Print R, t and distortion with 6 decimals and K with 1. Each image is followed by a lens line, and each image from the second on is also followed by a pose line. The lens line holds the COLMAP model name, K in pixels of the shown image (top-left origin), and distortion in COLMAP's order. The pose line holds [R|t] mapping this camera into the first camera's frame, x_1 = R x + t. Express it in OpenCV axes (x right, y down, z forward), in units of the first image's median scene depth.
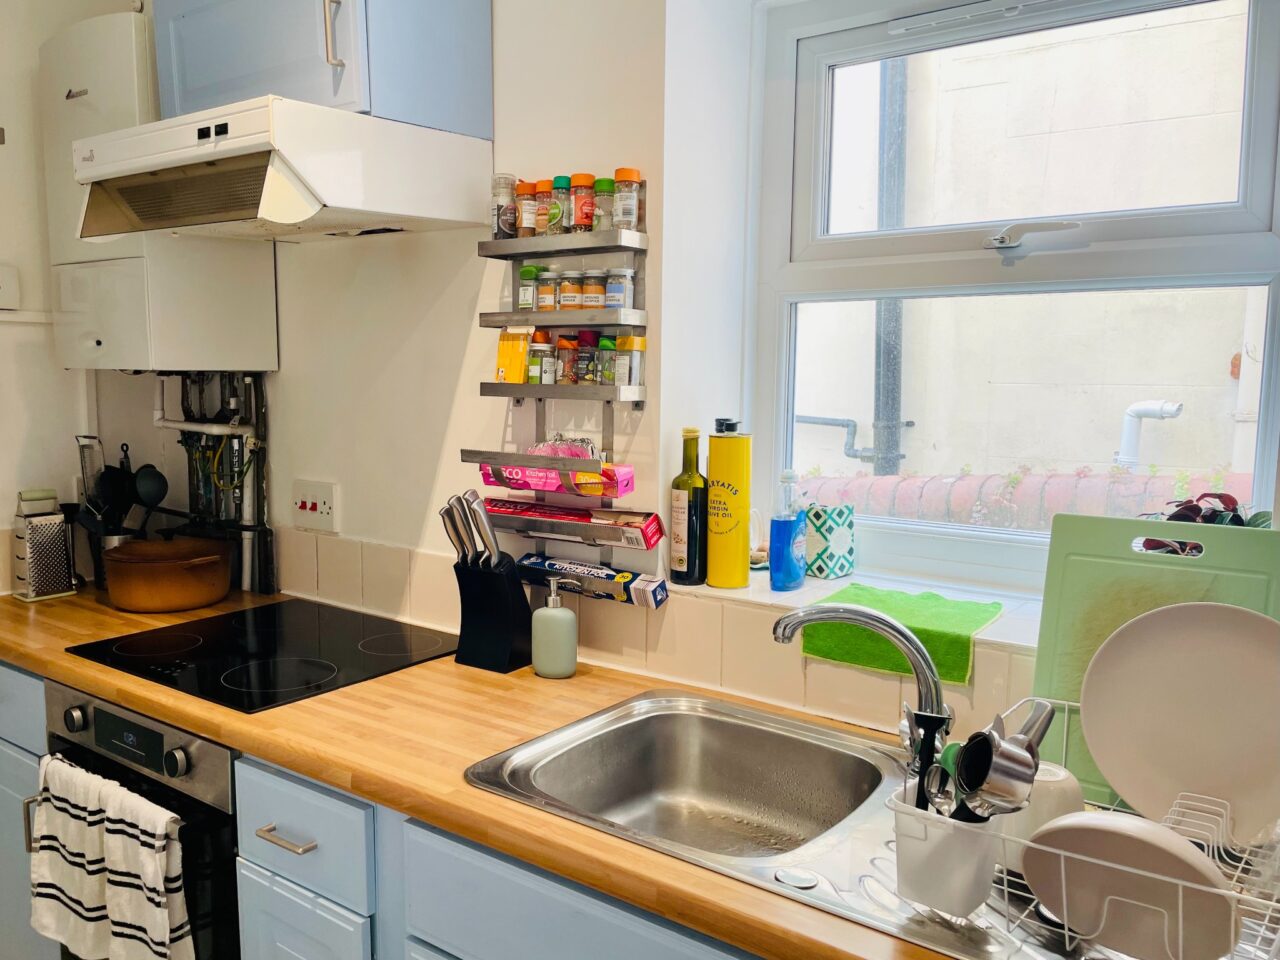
lens RADIAL K [[1054.3, 0, 640.0], [0, 1054.3, 480.0], [0, 0, 1]] dist [-0.002264, -0.303065]
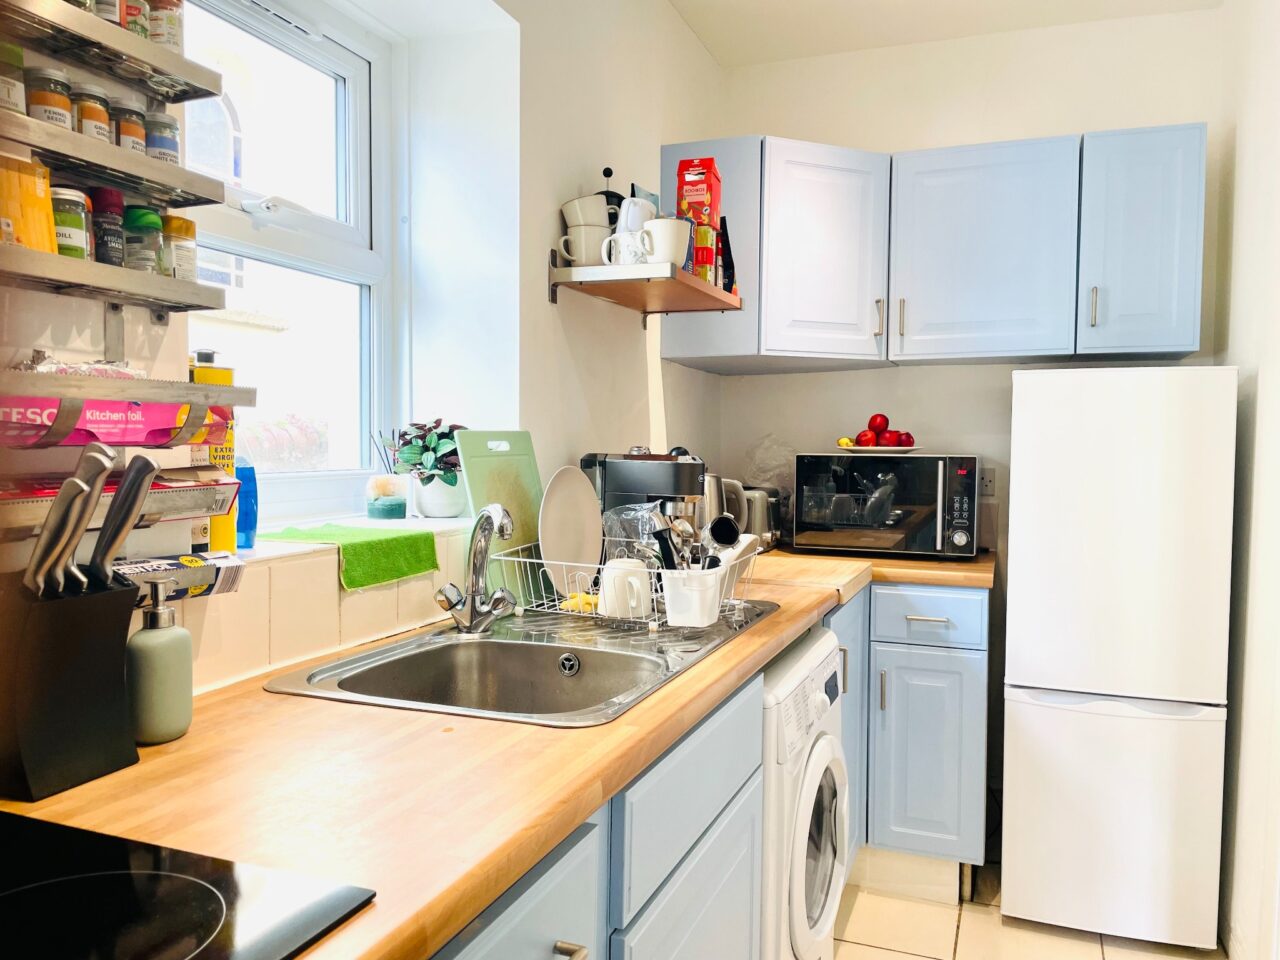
lens RADIAL K [[966.4, 0, 640.0], [0, 966.4, 480.0], [0, 0, 1]] dist [0.142219, -0.215243]
pose [[-0.262320, -0.054161, 0.963460, -0.719079], [0.090813, 0.992607, 0.080525, 0.012381], [-0.960698, 0.108618, -0.255462, 0.865630]]
